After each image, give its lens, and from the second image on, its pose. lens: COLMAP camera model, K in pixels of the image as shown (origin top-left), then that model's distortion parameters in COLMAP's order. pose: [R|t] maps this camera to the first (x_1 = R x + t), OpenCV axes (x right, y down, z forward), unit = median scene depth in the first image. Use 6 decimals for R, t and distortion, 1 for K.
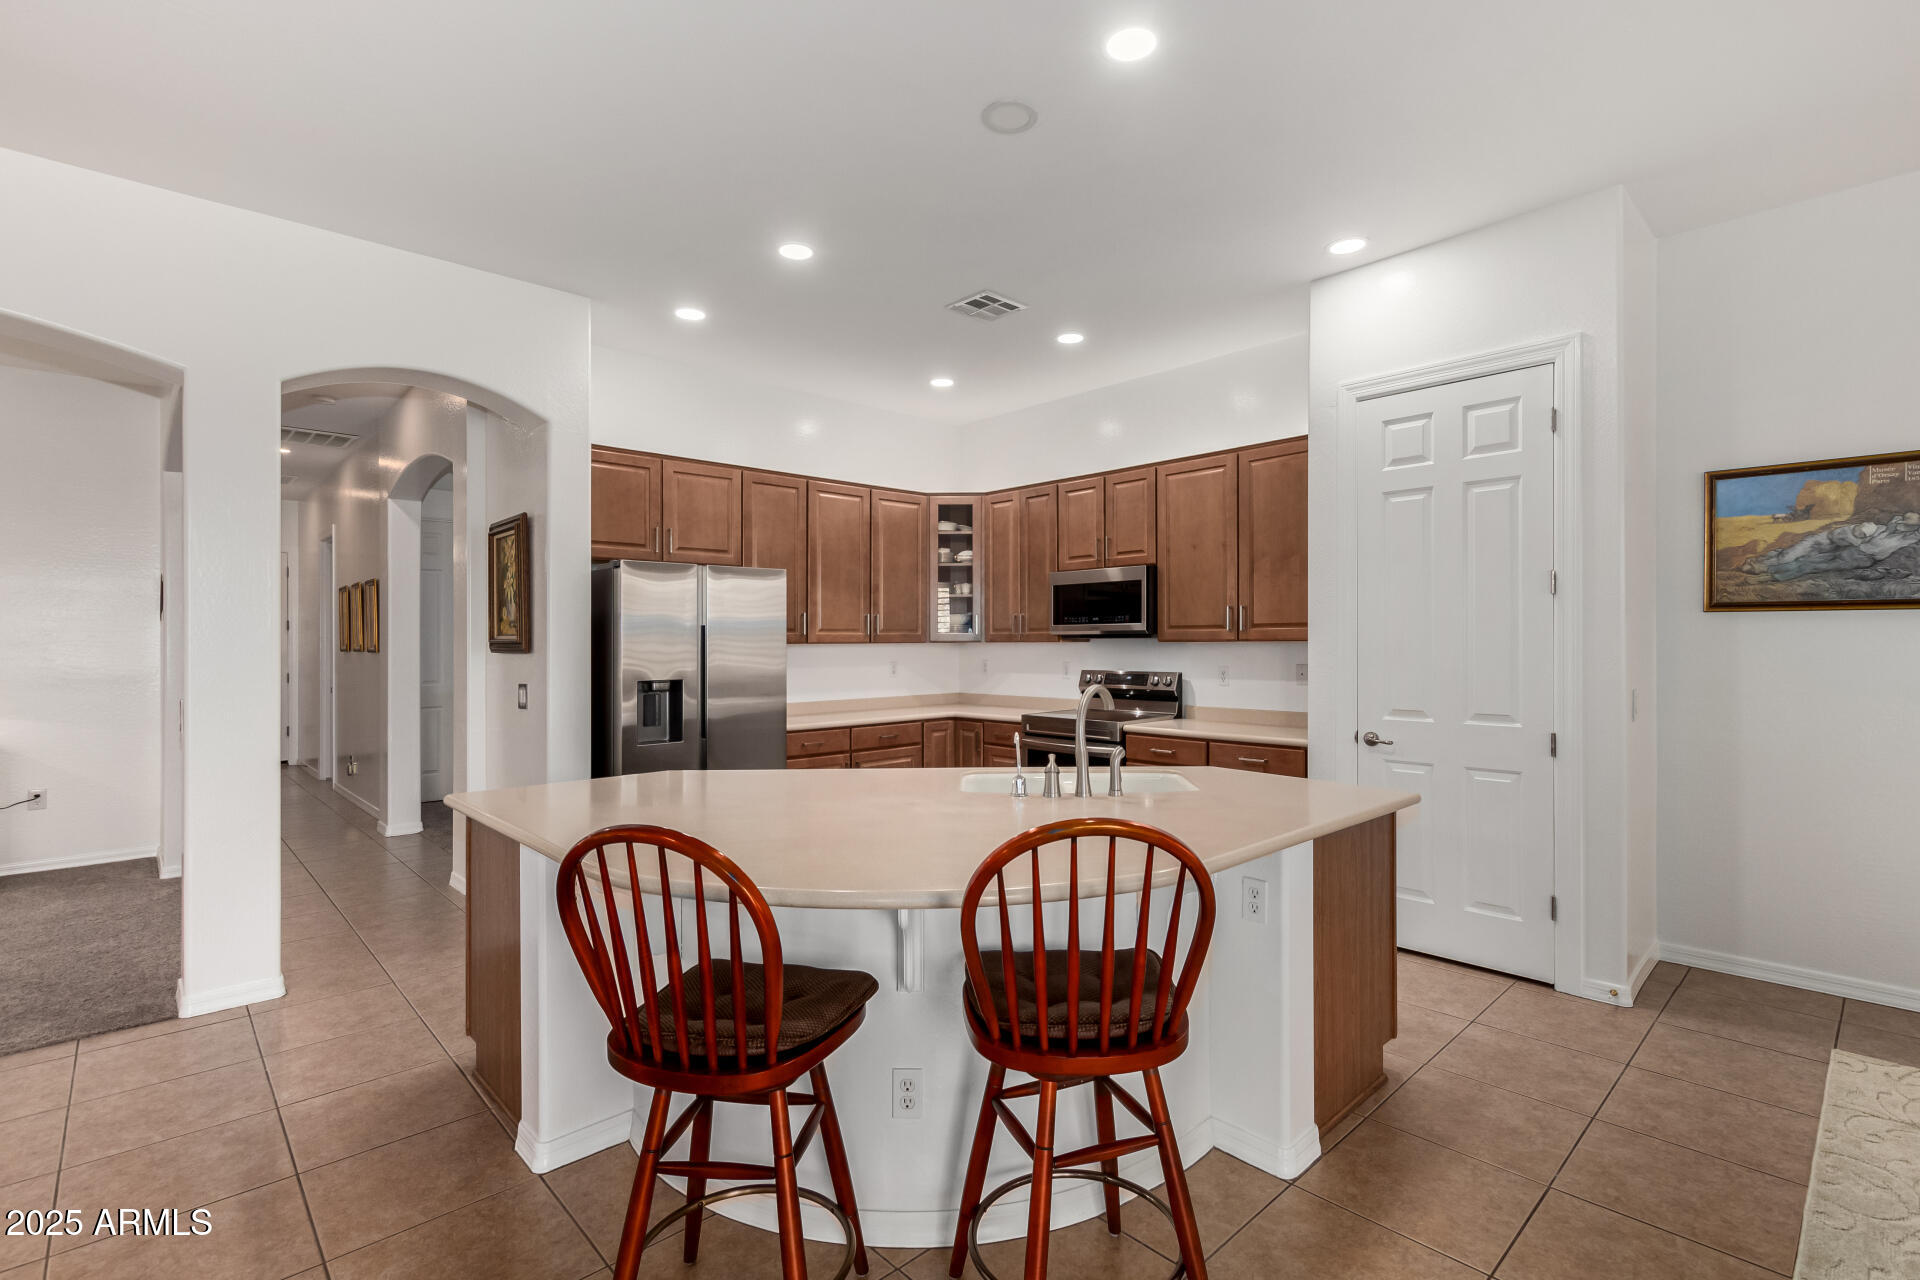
lens RADIAL K [[877.5, 0, 971.8], [0, 877.5, 638.6], [0, 0, 1]] dist [0.009360, -0.004150]
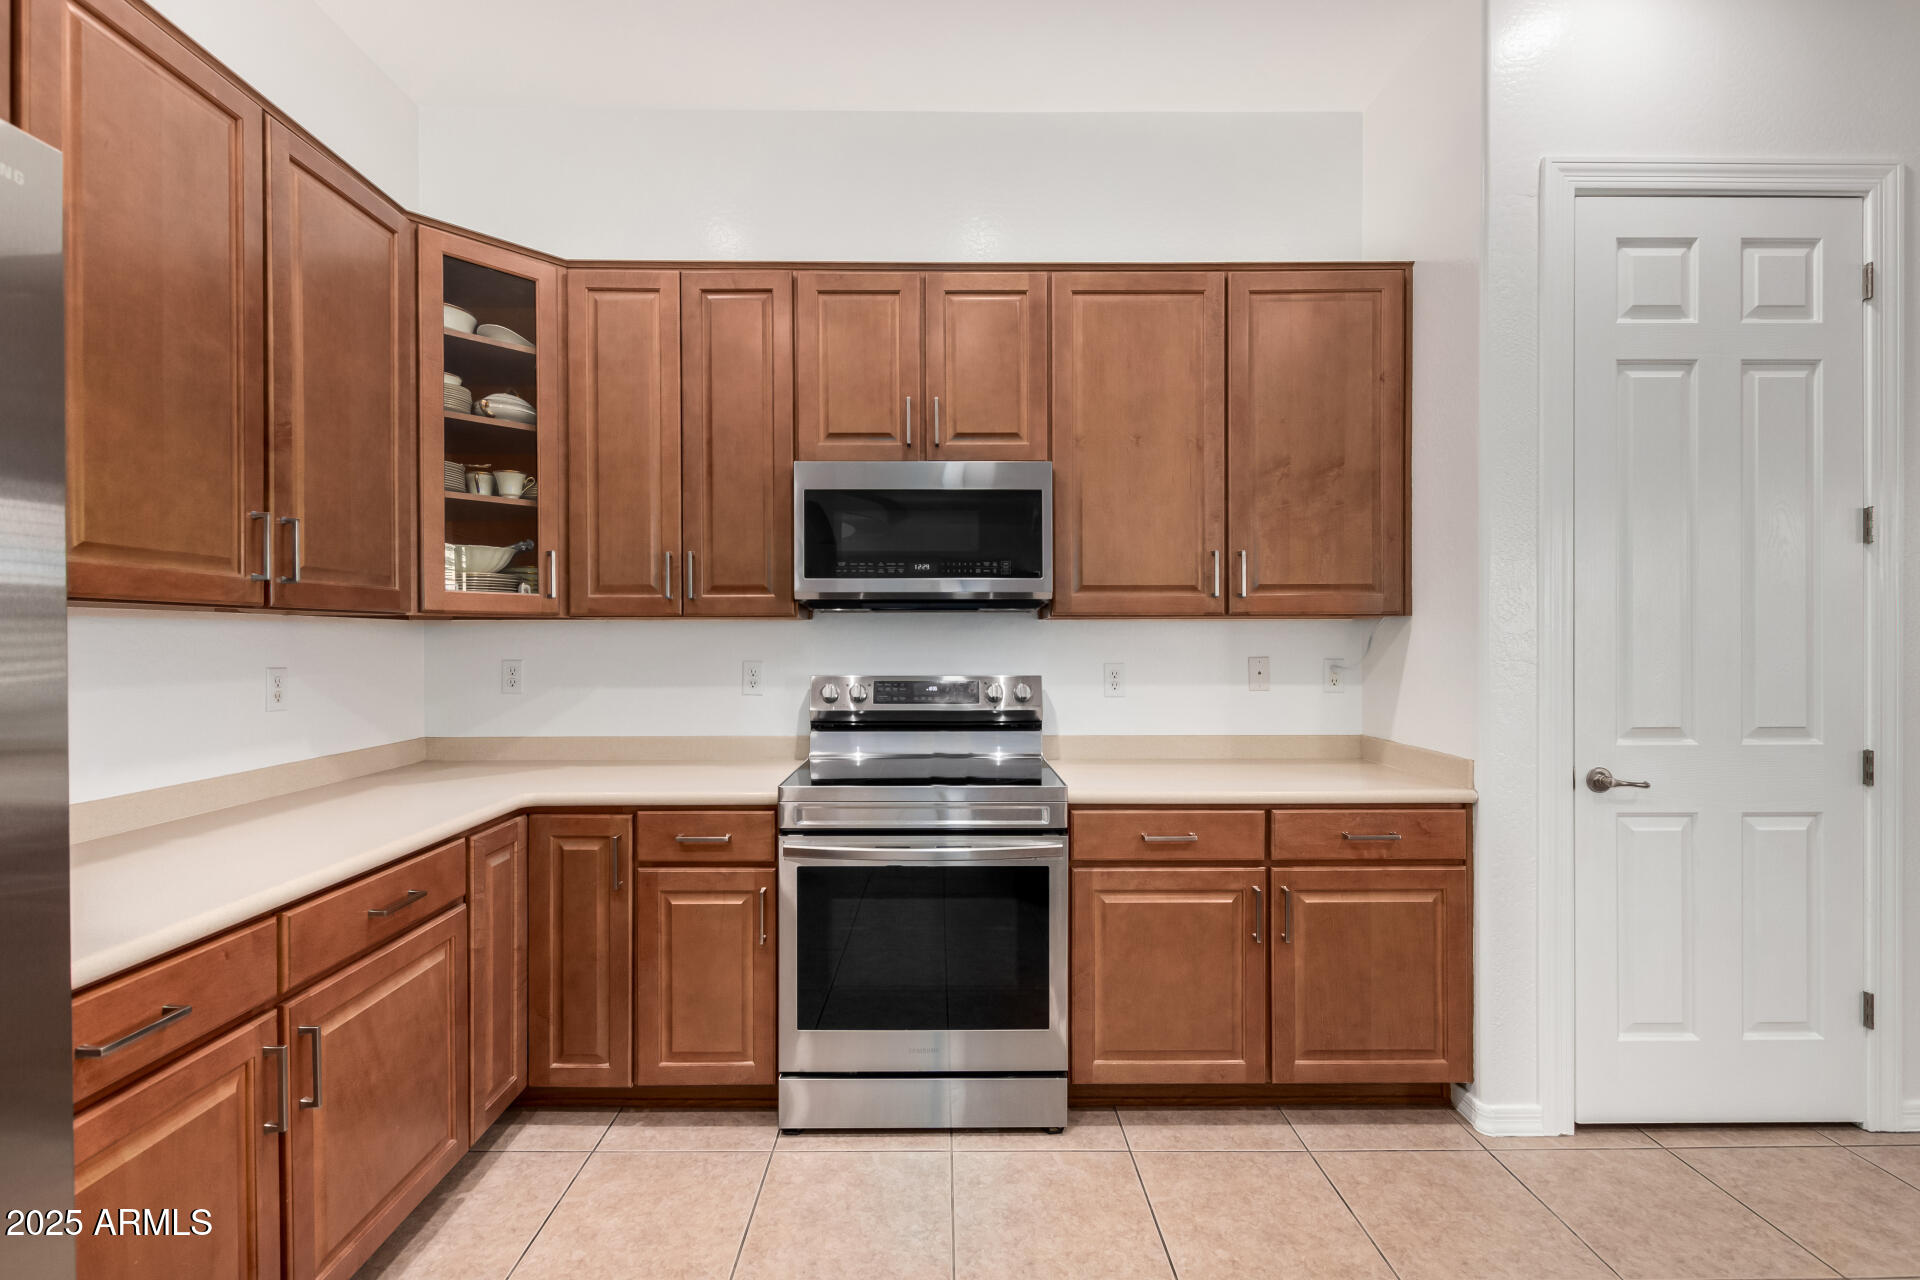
lens RADIAL K [[877.5, 0, 947.5], [0, 877.5, 644.4], [0, 0, 1]] dist [0.009360, -0.004150]
pose [[0.683655, -0.002107, 0.729802, -0.186303], [-0.004261, 0.999967, 0.006879, 0.015302], [-0.729793, -0.007813, 0.683624, 0.636826]]
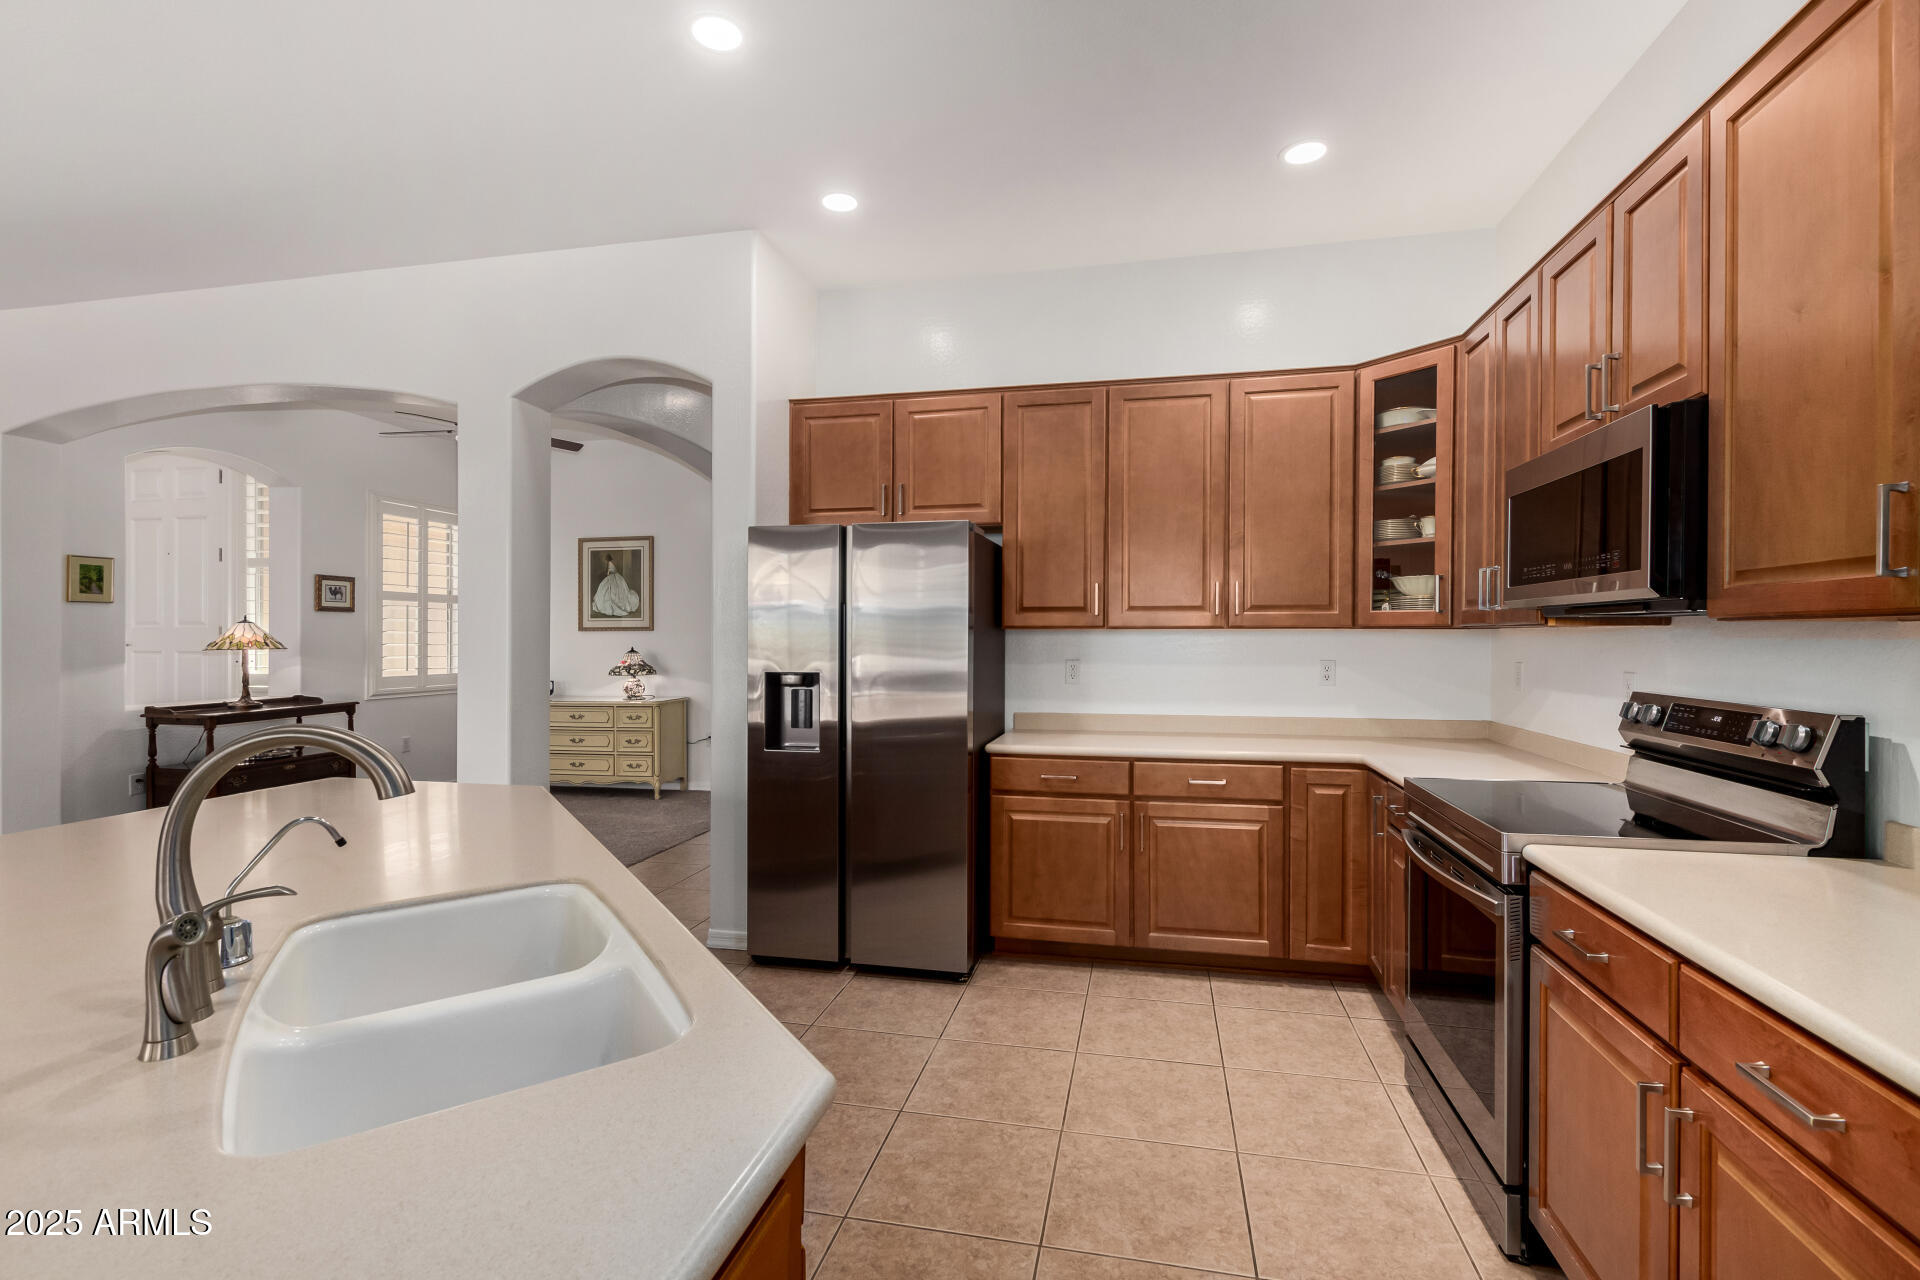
lens RADIAL K [[877.5, 0, 965.5], [0, 877.5, 638.9], [0, 0, 1]] dist [0.009360, -0.004150]
pose [[0.564545, 0.008724, -0.825356, 0.306758], [-0.001006, 0.999951, 0.009882, 0.006840], [0.825401, -0.004748, 0.564526, 0.518867]]
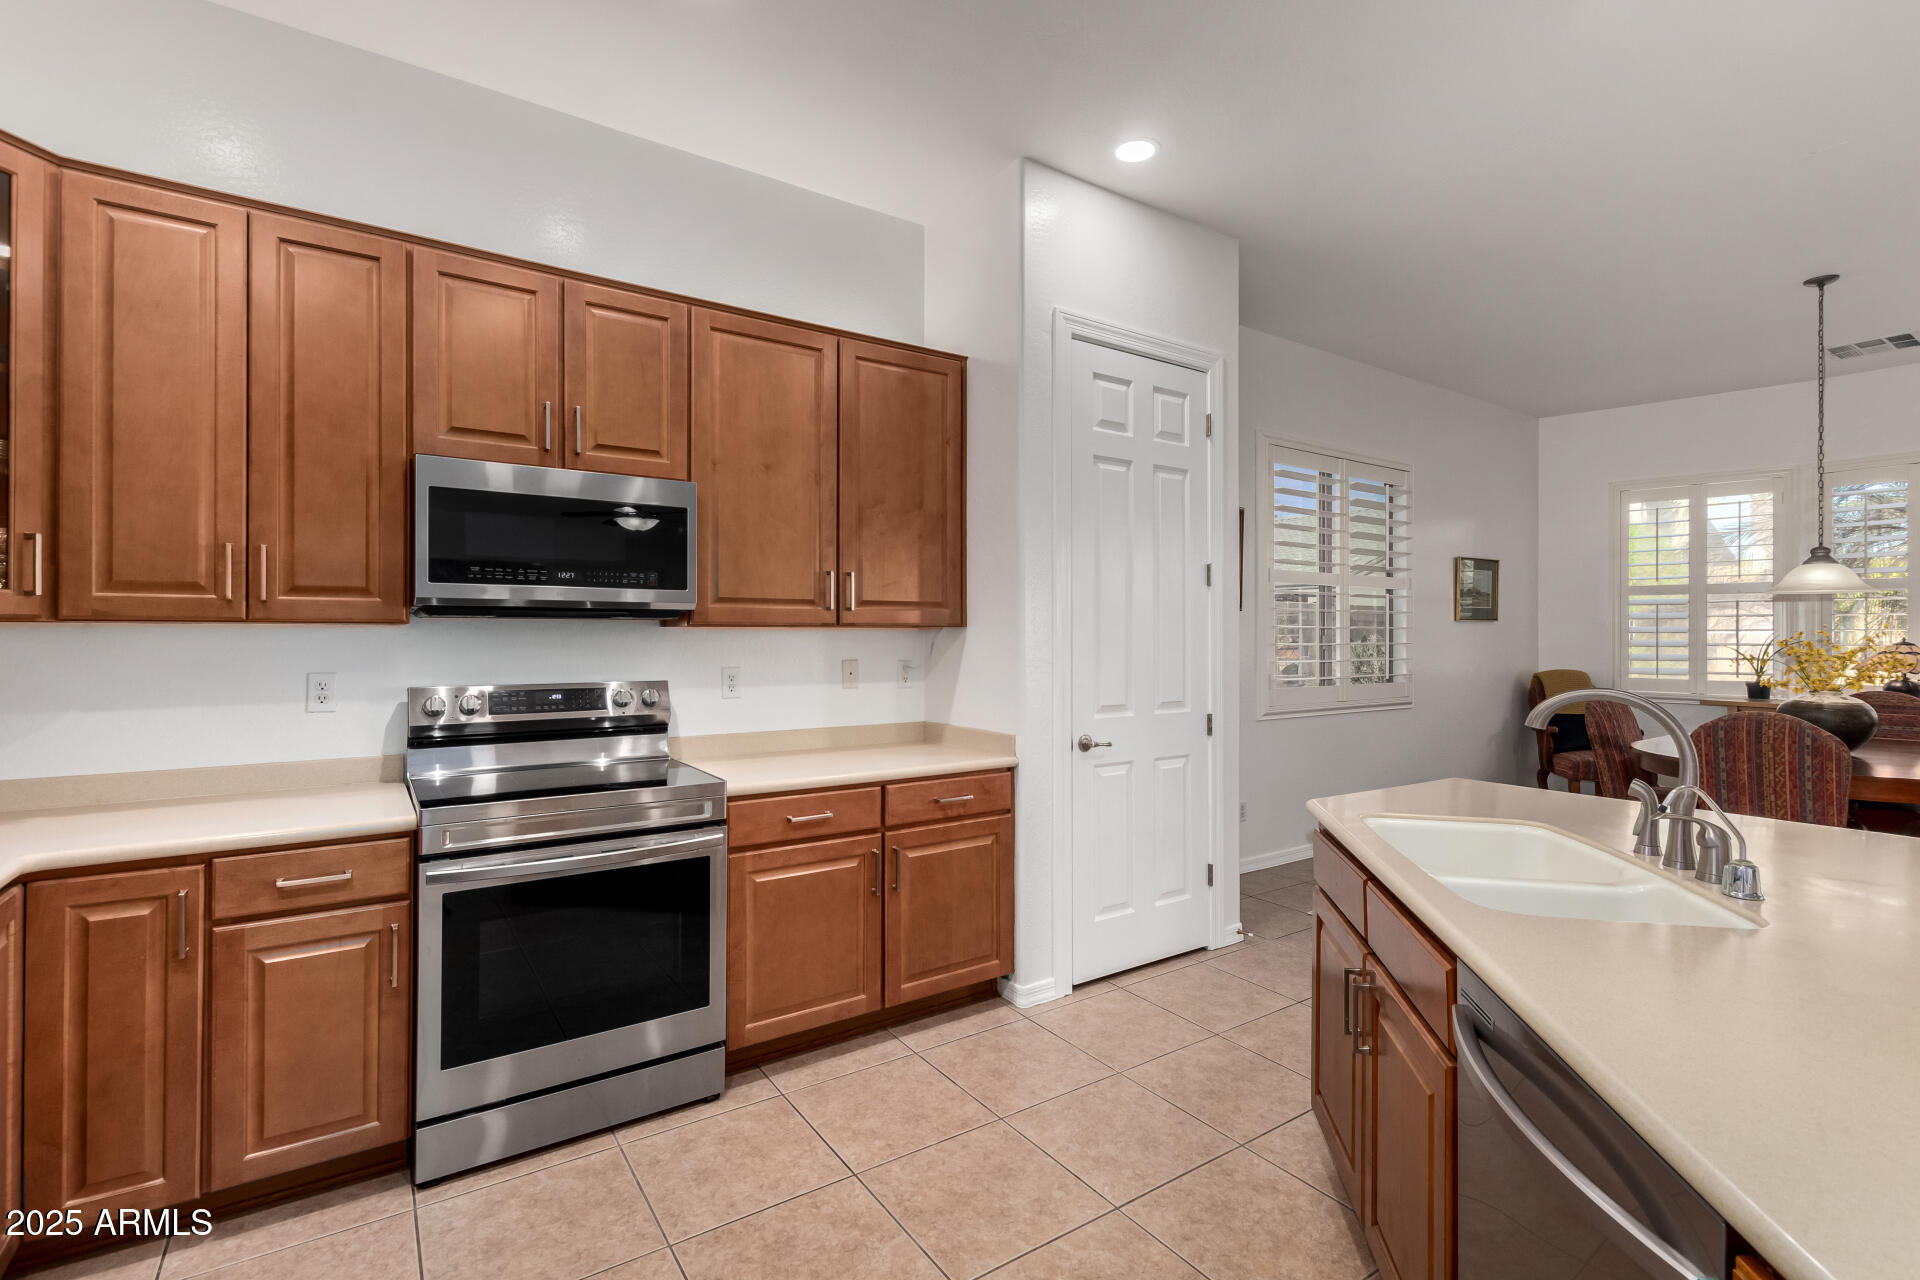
lens RADIAL K [[877.5, 0, 958.4], [0, 877.5, 631.3], [0, 0, 1]] dist [0.009360, -0.004150]
pose [[0.160412, 0.007572, 0.987021, -0.276869], [-0.006732, 0.999956, -0.006577, 0.009033], [-0.987027, -0.005589, 0.160456, 0.684708]]
